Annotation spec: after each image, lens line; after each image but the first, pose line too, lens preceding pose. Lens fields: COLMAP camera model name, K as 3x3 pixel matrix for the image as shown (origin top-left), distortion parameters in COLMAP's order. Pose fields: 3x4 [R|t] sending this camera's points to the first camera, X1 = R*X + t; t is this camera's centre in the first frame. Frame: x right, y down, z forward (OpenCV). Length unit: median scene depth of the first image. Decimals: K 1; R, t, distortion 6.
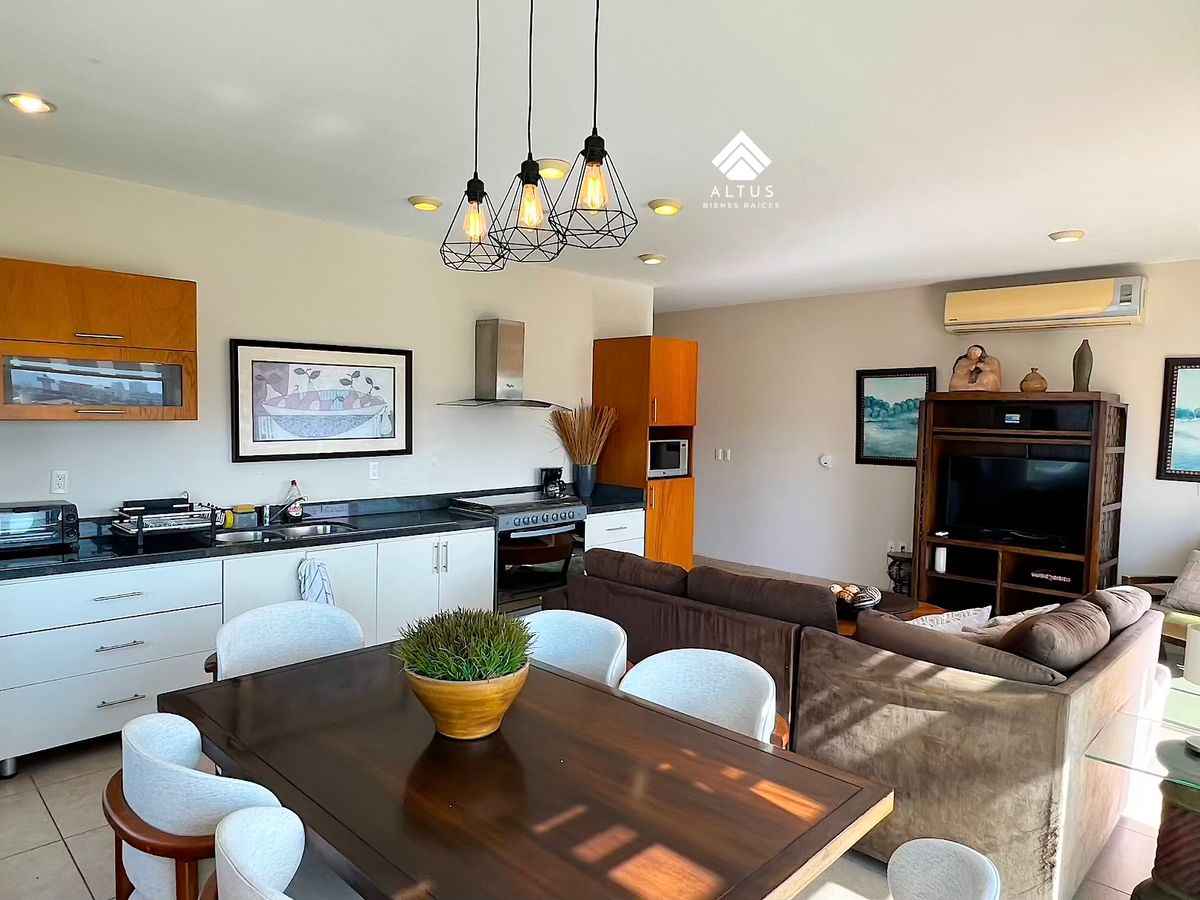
lens RADIAL K [[747.8, 0, 588.2], [0, 747.8, 448.8], [0, 0, 1]] dist [0.002898, 0.000336]
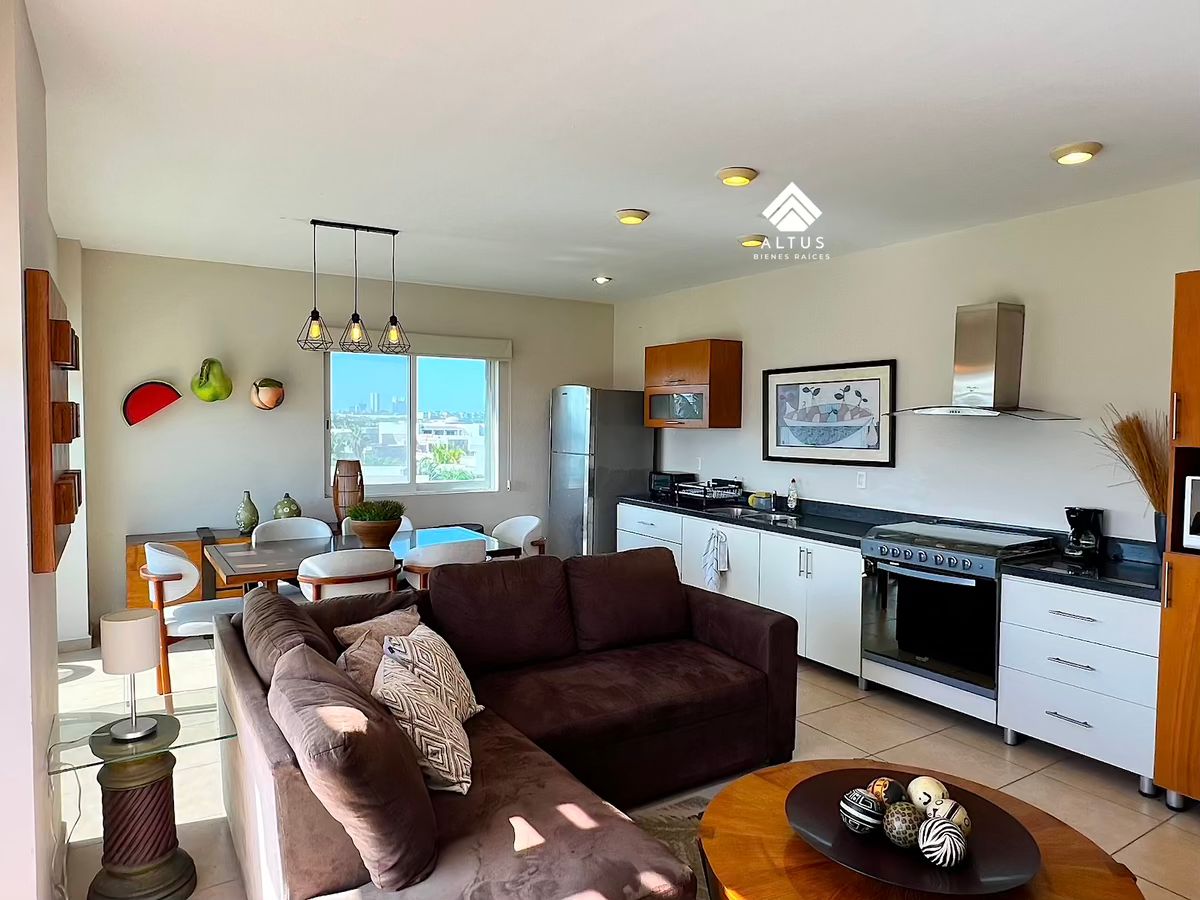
lens RADIAL K [[747.8, 0, 589.4], [0, 747.8, 455.2], [0, 0, 1]] dist [0.002898, 0.000336]
pose [[-0.224193, 0.026129, -0.974194, 0.824305], [-0.066137, 0.996928, 0.041959, -0.024137], [0.972298, 0.073838, -0.221776, 0.878243]]
